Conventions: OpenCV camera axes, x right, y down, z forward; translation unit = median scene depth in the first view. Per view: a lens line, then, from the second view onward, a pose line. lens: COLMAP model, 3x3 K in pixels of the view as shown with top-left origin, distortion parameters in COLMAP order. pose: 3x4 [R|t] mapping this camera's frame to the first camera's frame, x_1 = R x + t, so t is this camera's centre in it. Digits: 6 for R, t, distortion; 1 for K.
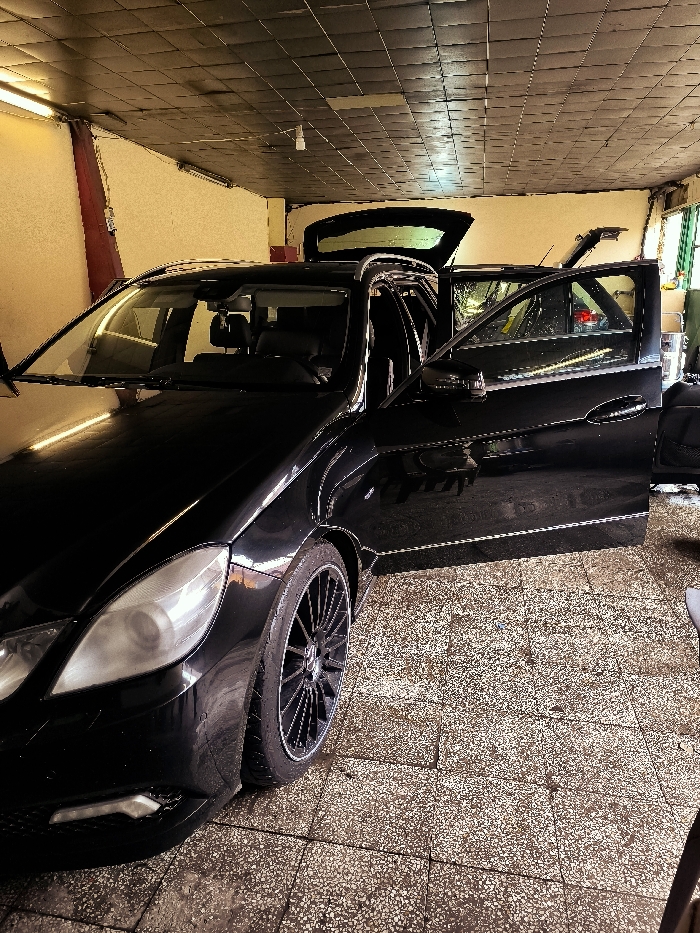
lens RADIAL K [[642.3, 0, 350.0], [0, 642.3, 466.5], [0, 0, 1]] dist [0.032375, -0.030384]
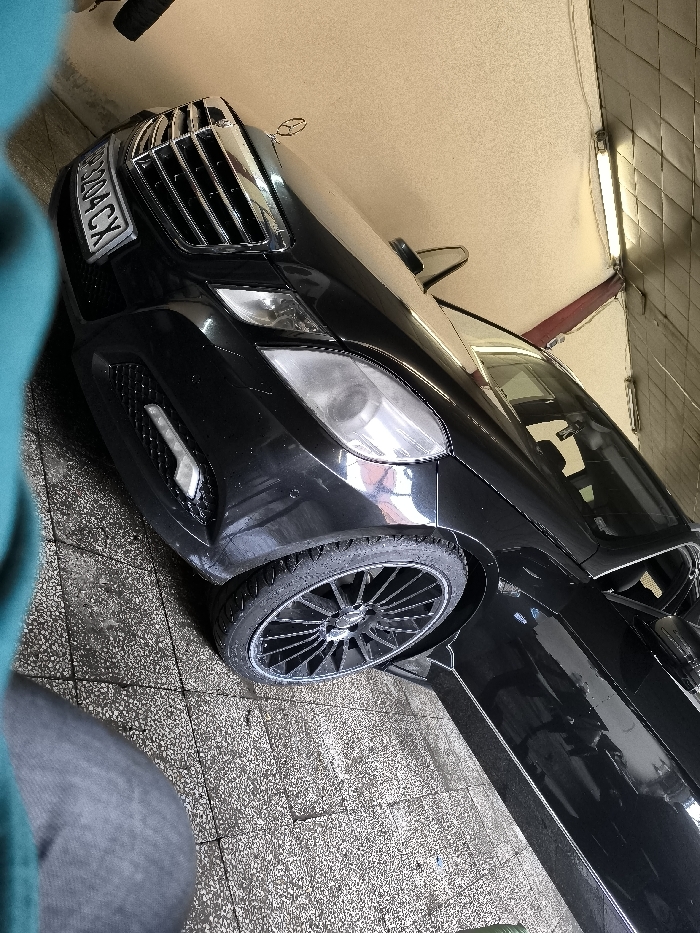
lens RADIAL K [[642.3, 0, 350.0], [0, 642.3, 466.5], [0, 0, 1]] dist [0.032375, -0.030384]
pose [[0.431909, 0.834348, -0.342518, 0.086222], [-0.896870, 0.437434, -0.065381, 0.318562], [0.095278, 0.335433, 0.937233, 0.098579]]
